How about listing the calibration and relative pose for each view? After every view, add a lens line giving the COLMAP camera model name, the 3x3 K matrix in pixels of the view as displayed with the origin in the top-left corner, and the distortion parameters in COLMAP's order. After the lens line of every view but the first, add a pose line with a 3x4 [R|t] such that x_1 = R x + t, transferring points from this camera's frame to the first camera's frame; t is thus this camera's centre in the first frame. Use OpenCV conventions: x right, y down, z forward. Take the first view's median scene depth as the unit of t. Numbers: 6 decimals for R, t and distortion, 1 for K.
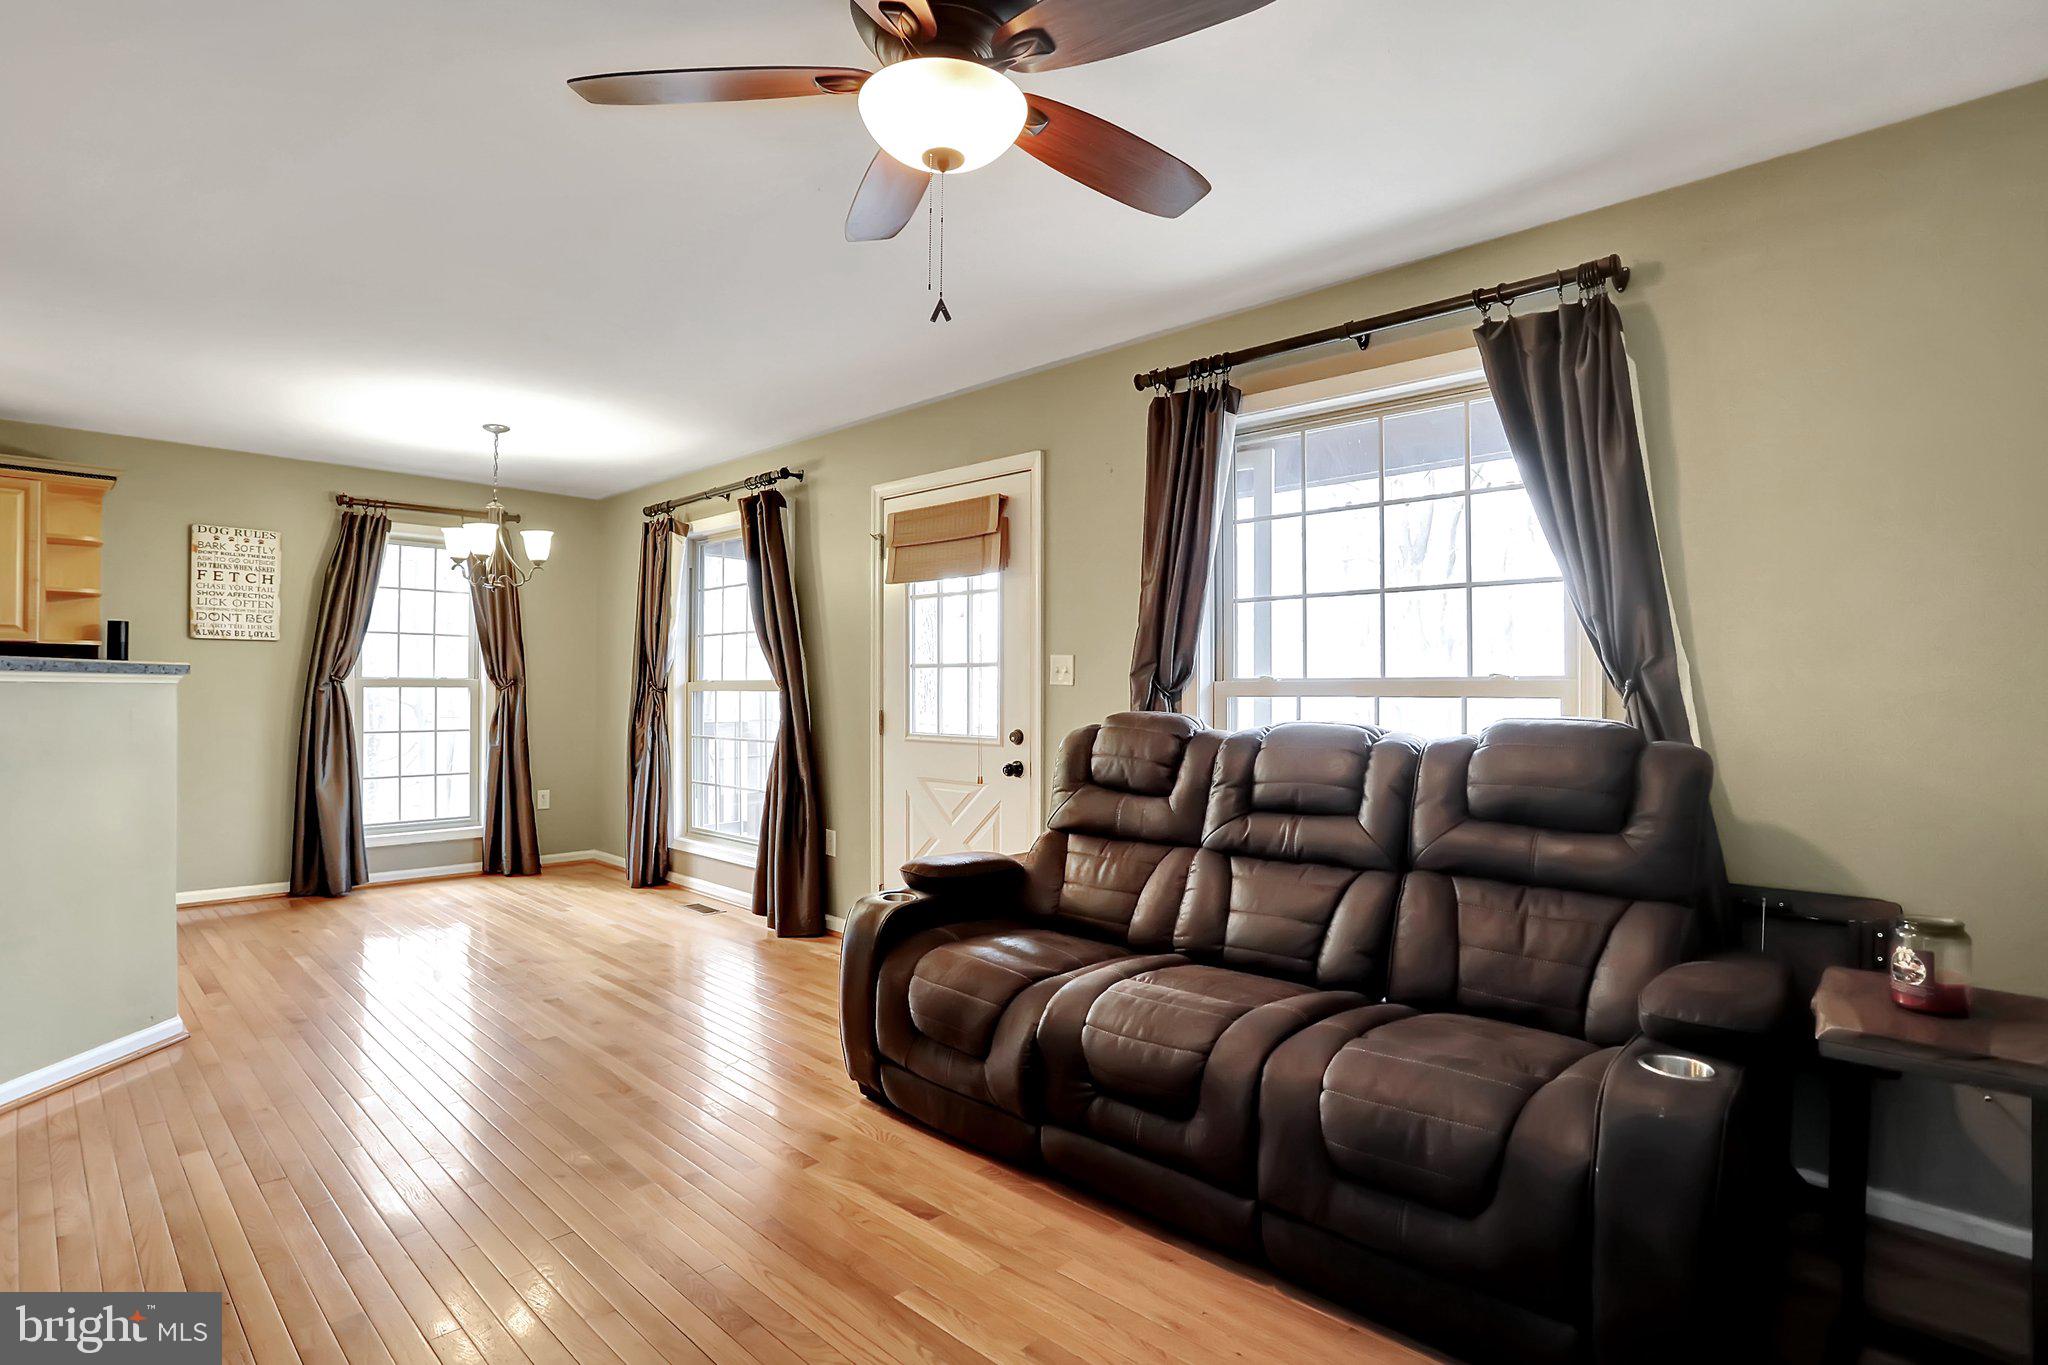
lens RADIAL K [[1029.7, 0, 1016.6], [0, 1029.7, 675.7], [0, 0, 1]] dist [-0.074914, 0.036614]
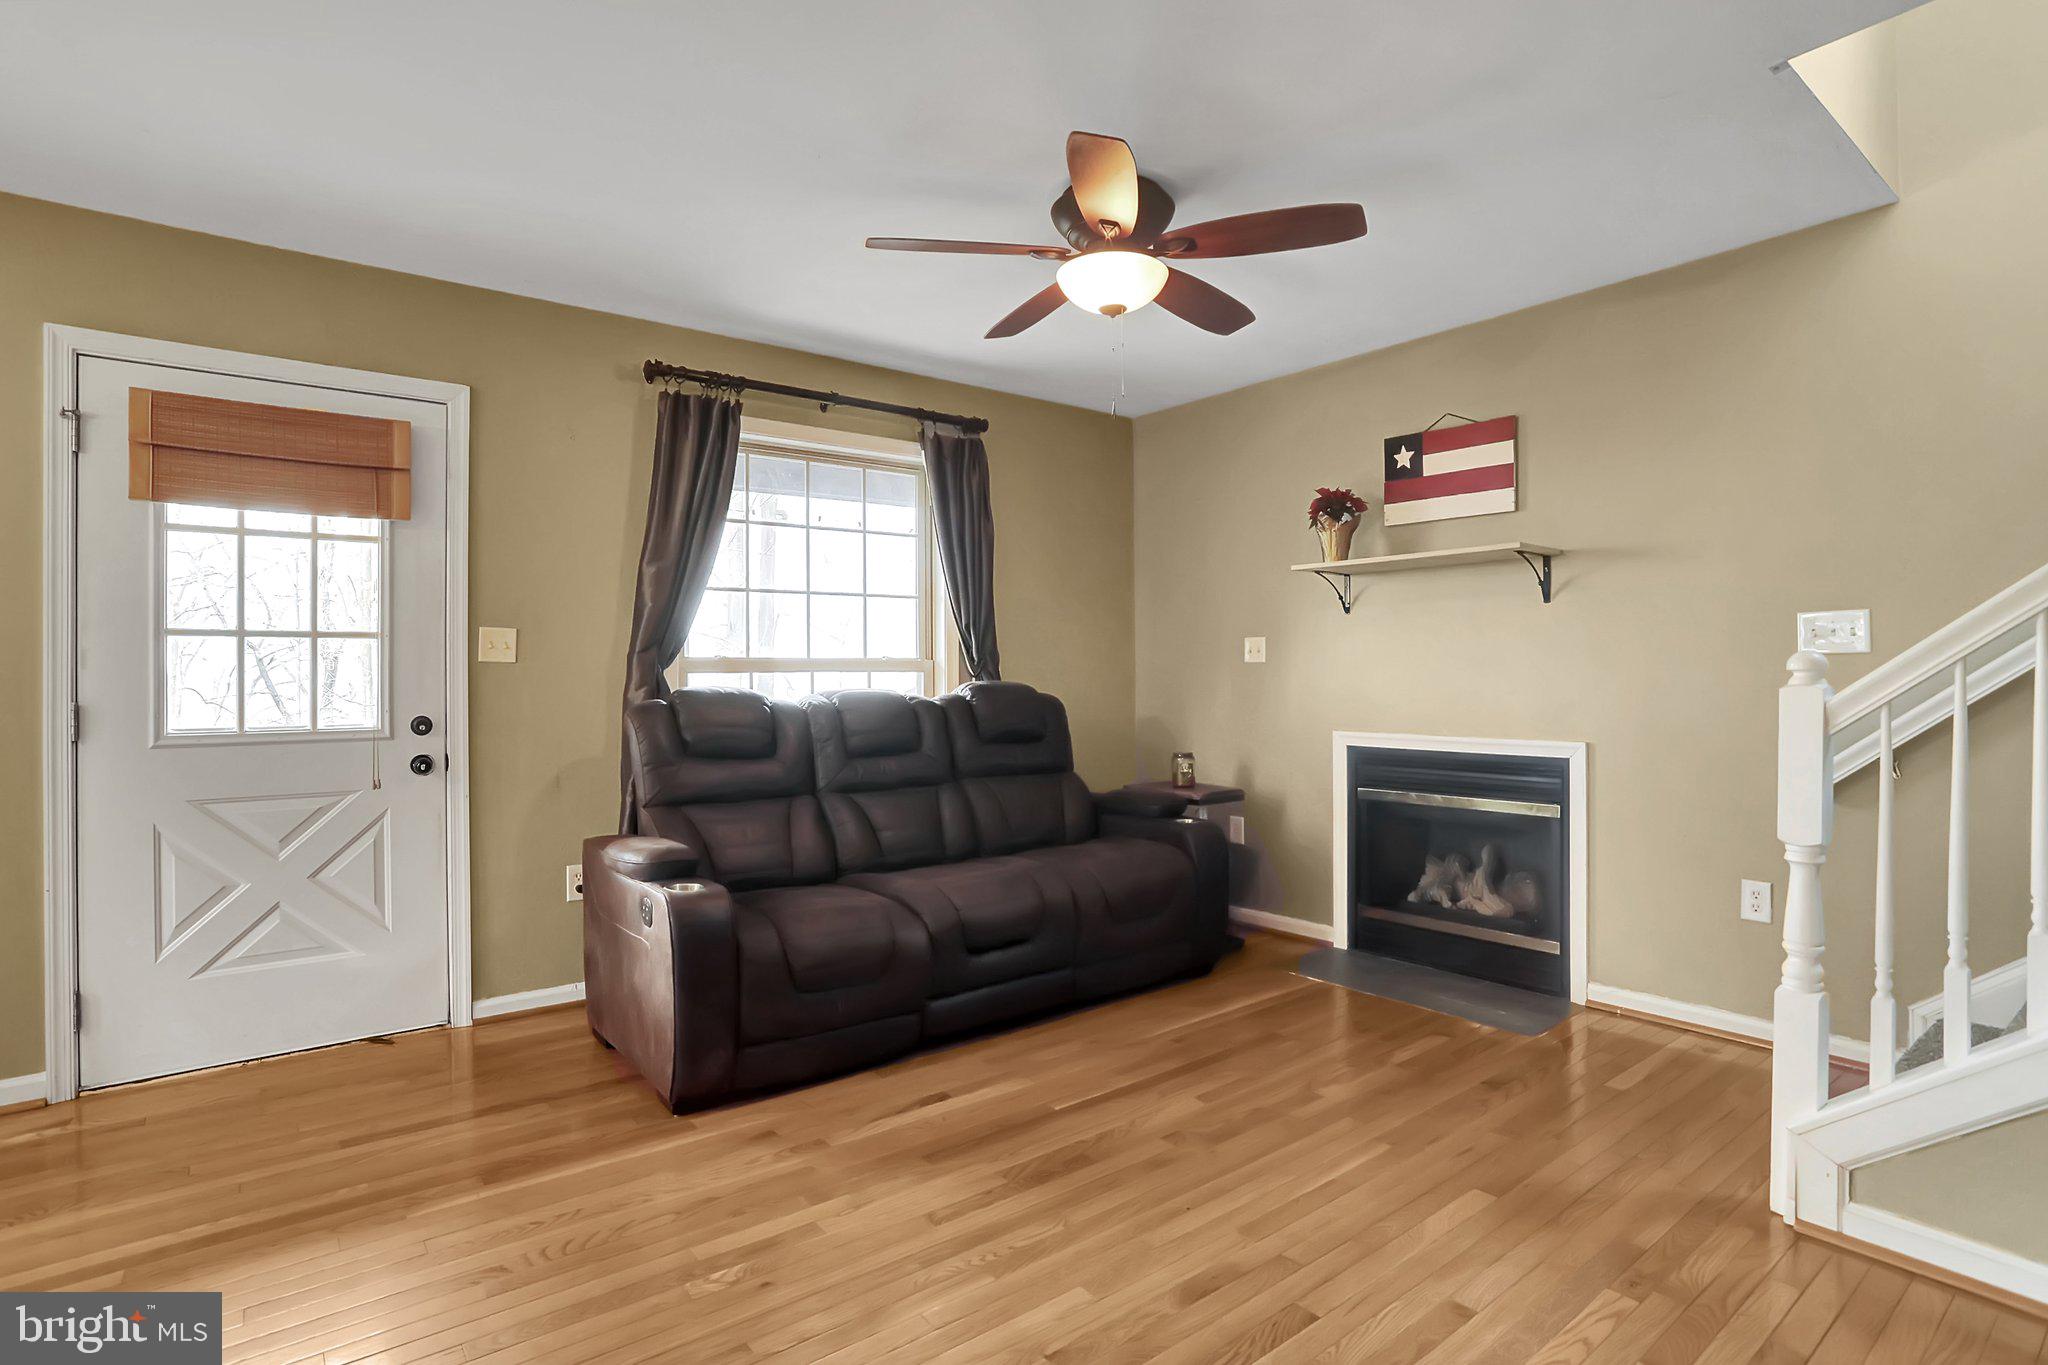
lens RADIAL K [[1008.0, 0, 1019.9], [0, 1008.0, 674.7], [0, 0, 1]] dist [-0.073056, 0.033735]
pose [[0.131612, -0.014022, 0.991202, -0.621195], [-0.013831, 0.999777, 0.015980, 0.000263], [-0.991205, -0.015813, 0.131389, 0.371113]]
